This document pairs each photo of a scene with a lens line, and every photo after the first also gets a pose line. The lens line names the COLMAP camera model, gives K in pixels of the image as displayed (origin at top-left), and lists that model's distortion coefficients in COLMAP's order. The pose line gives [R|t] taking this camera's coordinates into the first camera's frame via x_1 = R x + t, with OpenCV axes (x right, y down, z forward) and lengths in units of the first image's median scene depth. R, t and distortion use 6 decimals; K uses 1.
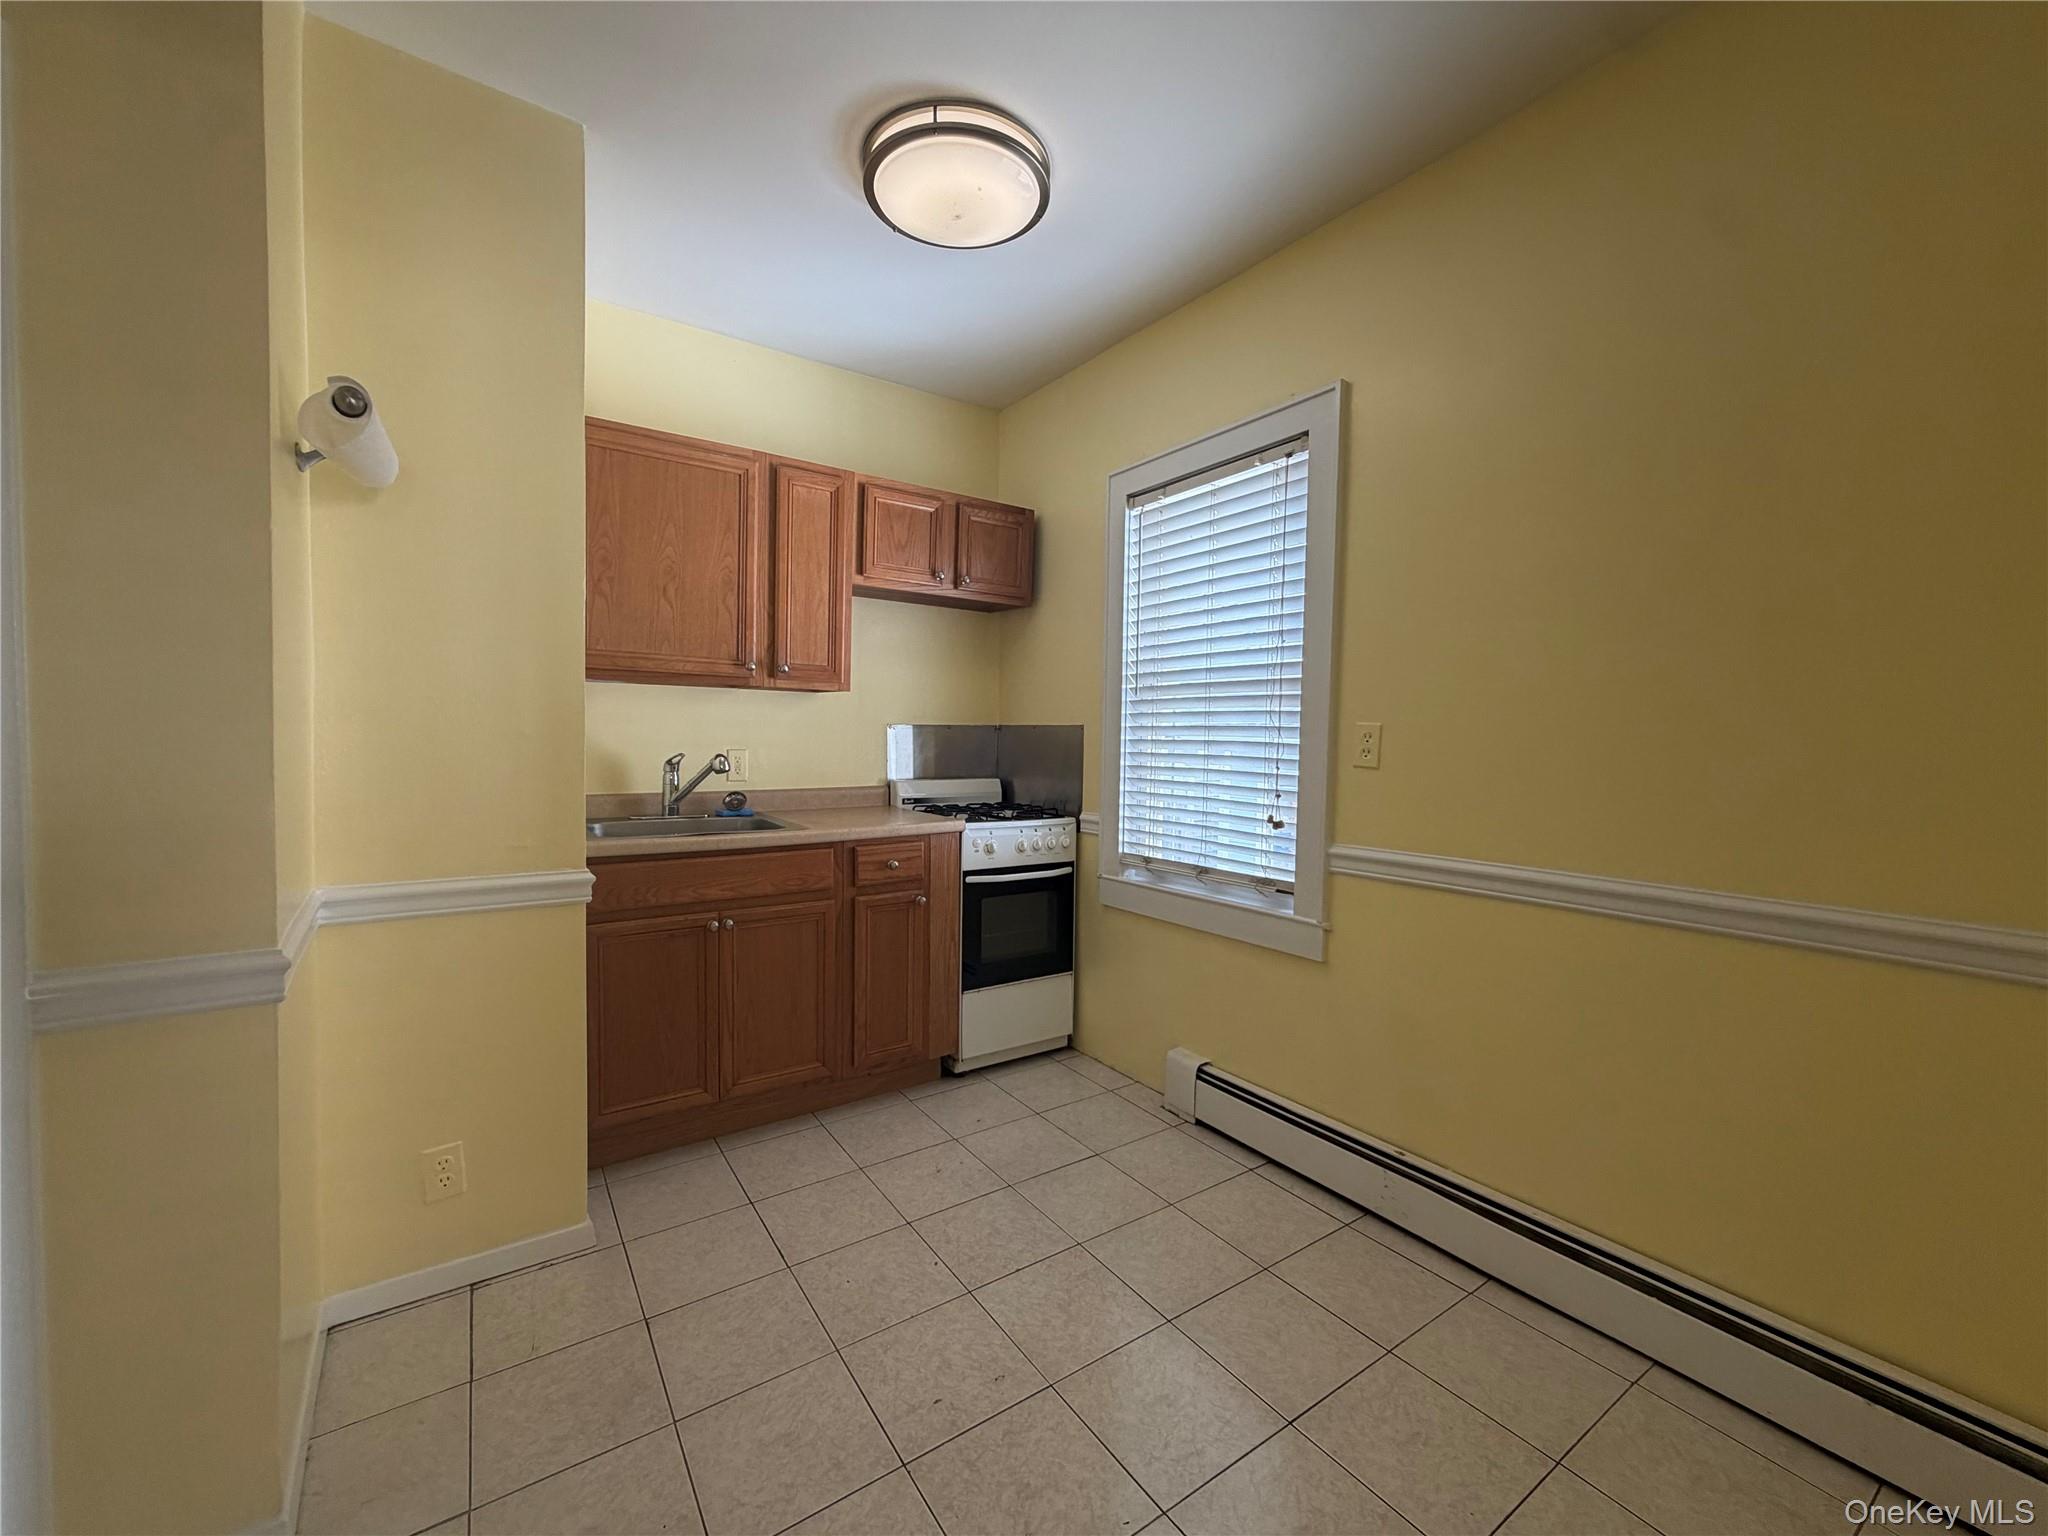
lens RADIAL K [[809.7, 0, 1024.0], [0, 809.7, 768.0], [0, 0, 1]] dist [-0.000896, 0.000049]
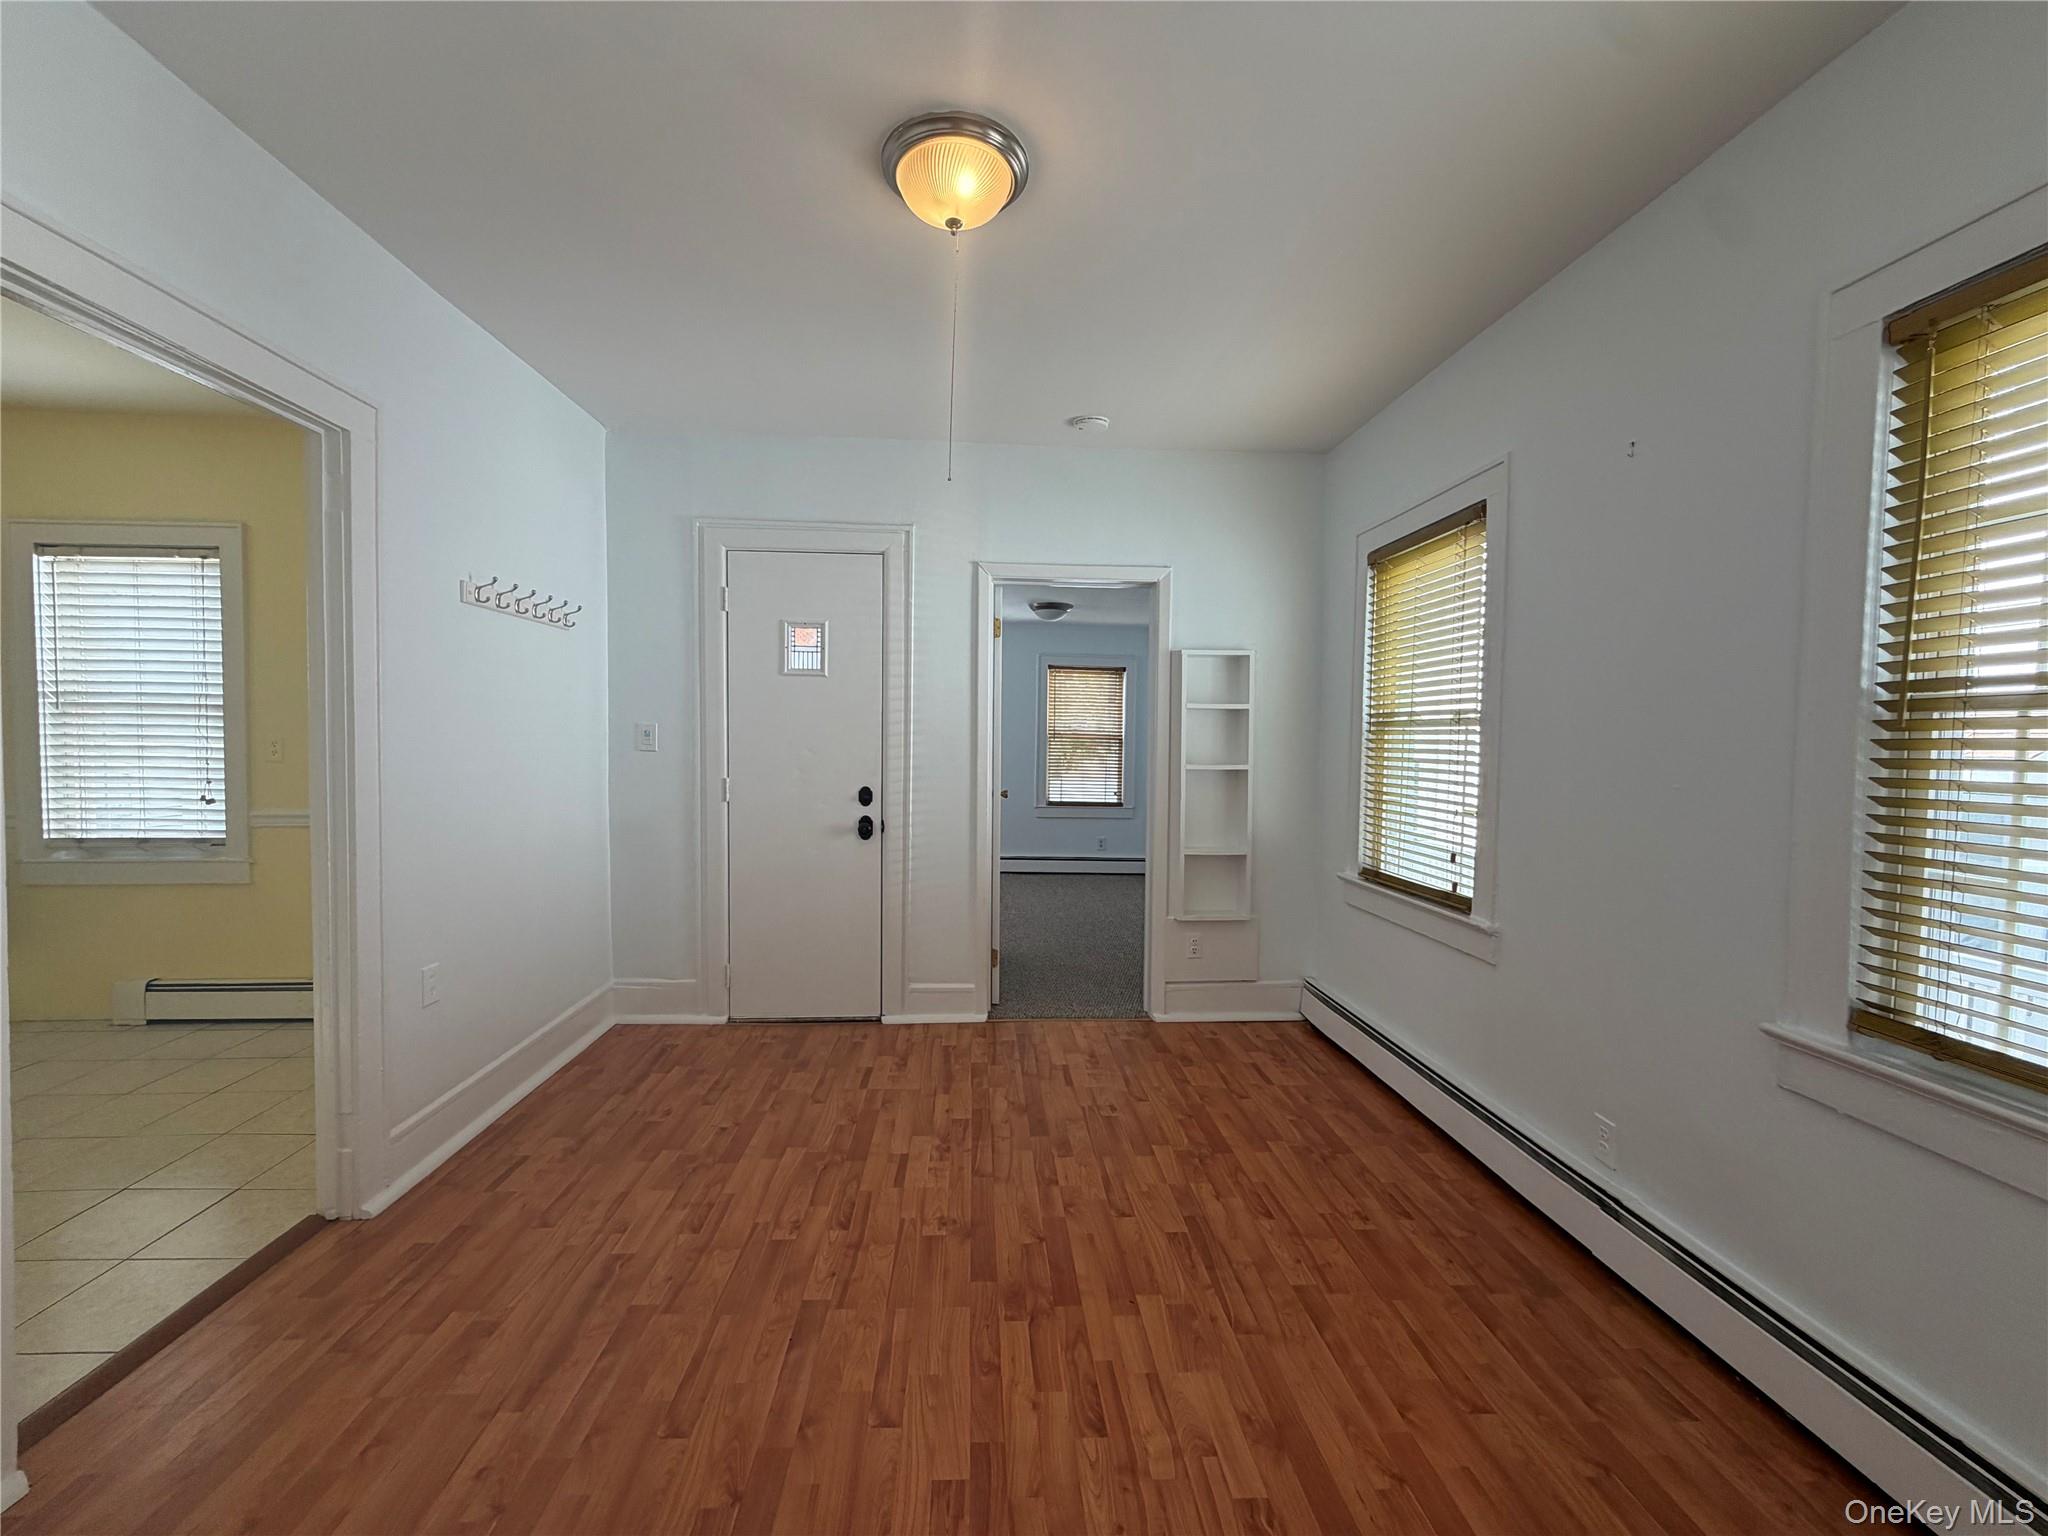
lens RADIAL K [[809.7, 0, 1024.0], [0, 809.7, 768.0], [0, 0, 1]] dist [-0.000896, 0.000049]
pose [[0.523783, -0.044185, 0.850705, -0.156548], [0.027660, 0.999009, 0.034857, -0.002386], [-0.851402, 0.005273, 0.524487, -0.991344]]
